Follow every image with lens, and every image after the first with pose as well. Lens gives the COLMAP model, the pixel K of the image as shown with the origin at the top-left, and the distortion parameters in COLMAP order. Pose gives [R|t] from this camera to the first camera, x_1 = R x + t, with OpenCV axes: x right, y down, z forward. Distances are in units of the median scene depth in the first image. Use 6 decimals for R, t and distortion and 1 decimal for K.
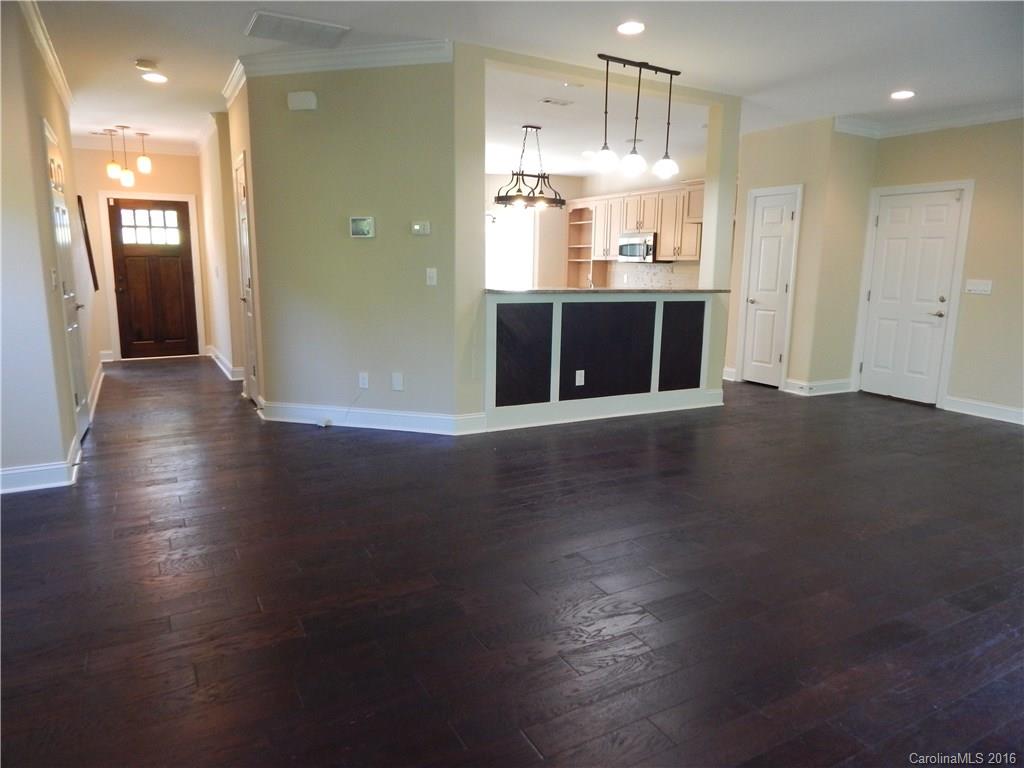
lens RADIAL K [[669.3, 0, 513.5], [0, 669.3, 381.8], [0, 0, 1]] dist [-0.021496, 0.004174]
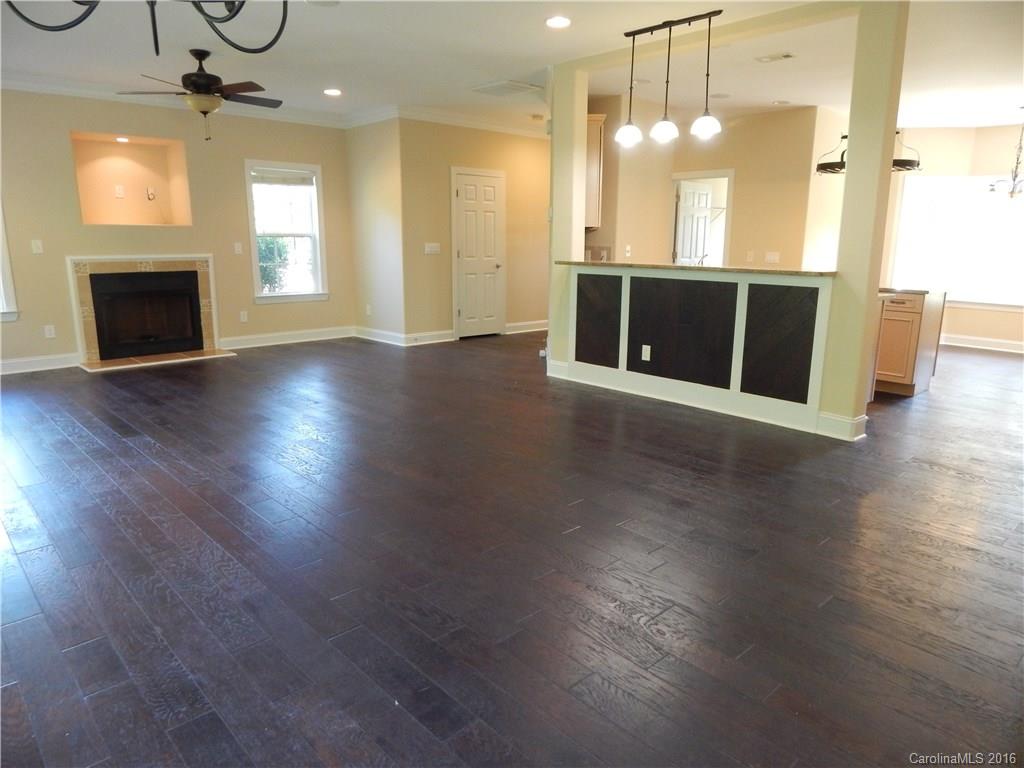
lens RADIAL K [[669.3, 0, 500.9], [0, 669.3, 383.7], [0, 0, 1]] dist [-0.021496, 0.004174]
pose [[0.242141, 0.191946, -0.951065, 1.013977], [-0.172400, 0.973149, 0.152510, -0.076639], [0.954802, 0.127035, 0.268731, 0.529390]]
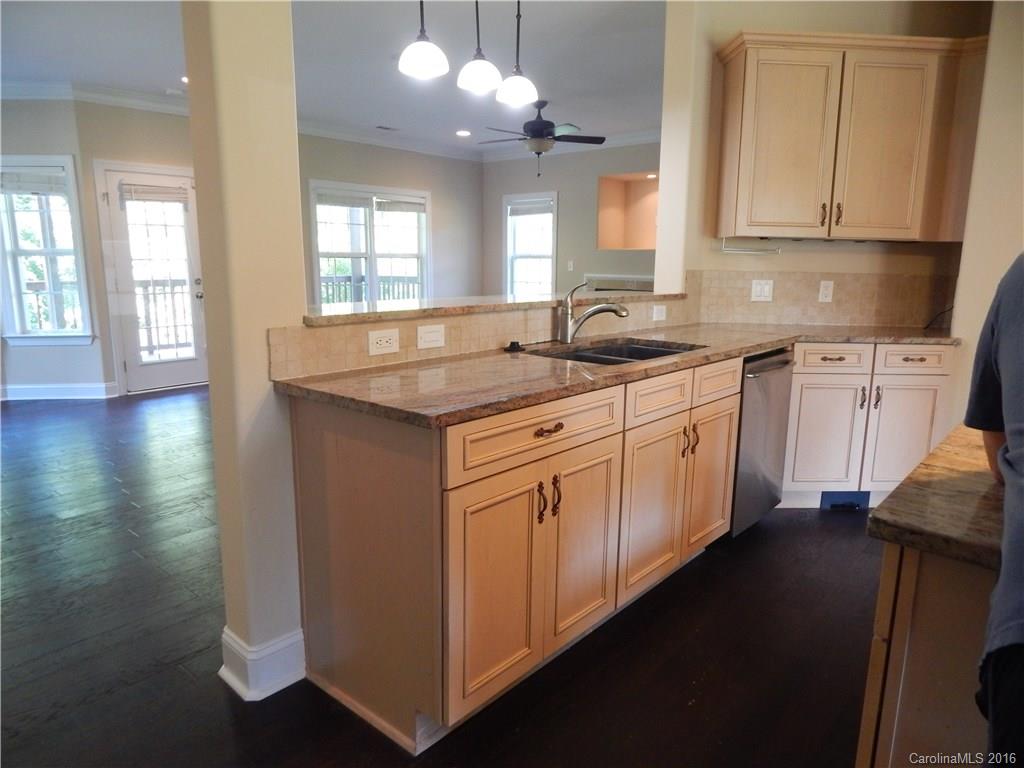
lens RADIAL K [[669.3, 0, 520.9], [0, 669.3, 374.1], [0, 0, 1]] dist [-0.021496, 0.004174]
pose [[-0.936109, 0.032612, -0.350195, 0.334915], [-0.086820, 0.943452, 0.319939, -0.249835], [0.340826, 0.329901, -0.880342, 1.485197]]
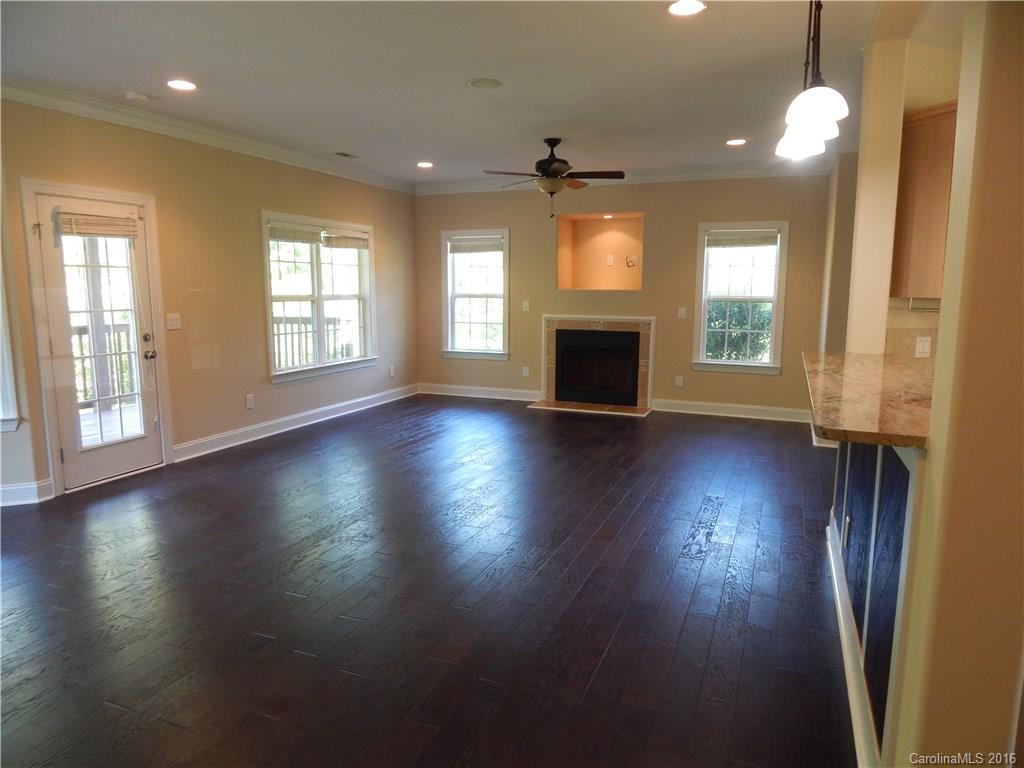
lens RADIAL K [[669.3, 0, 521.8], [0, 669.3, 371.2], [0, 0, 1]] dist [-0.021496, 0.004174]
pose [[-0.777709, 0.054652, -0.626245, 0.634559], [-0.130654, 0.960406, 0.246069, -0.225955], [0.614897, 0.273192, -0.739775, 1.201446]]
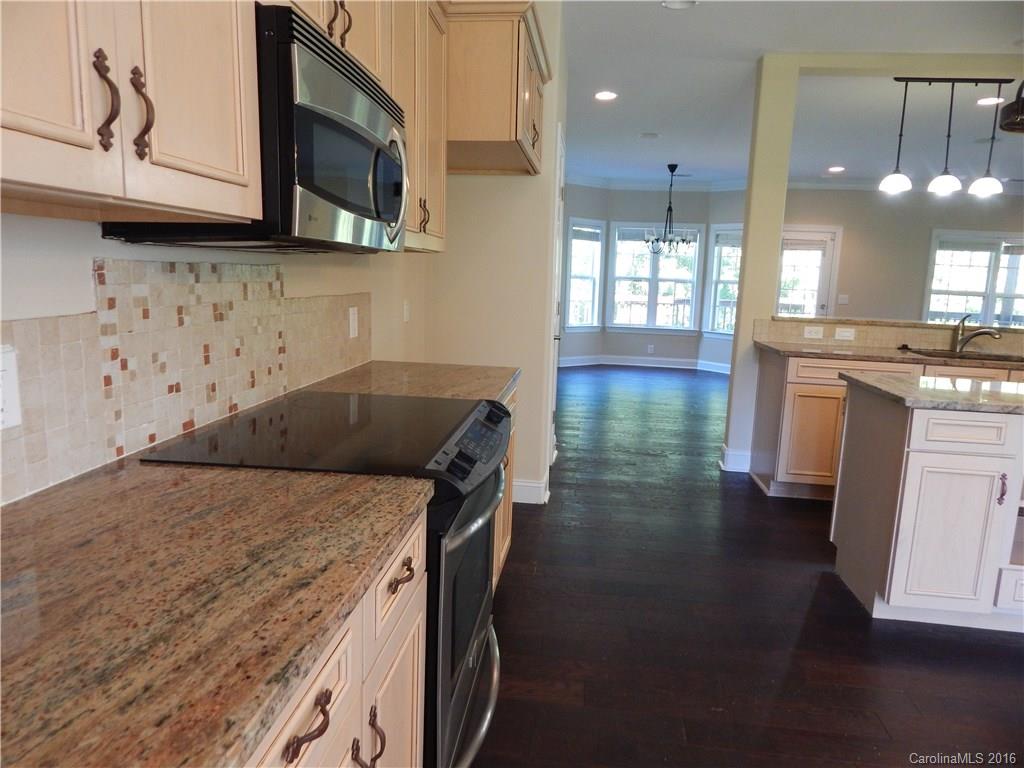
lens RADIAL K [[669.3, 0, 508.4], [0, 669.3, 387.4], [0, 0, 1]] dist [-0.021496, 0.004174]
pose [[-0.803255, -0.155469, 0.574987, 0.091299], [0.044955, 0.946757, 0.318794, -0.351806], [-0.593936, 0.281921, -0.753499, 1.974726]]
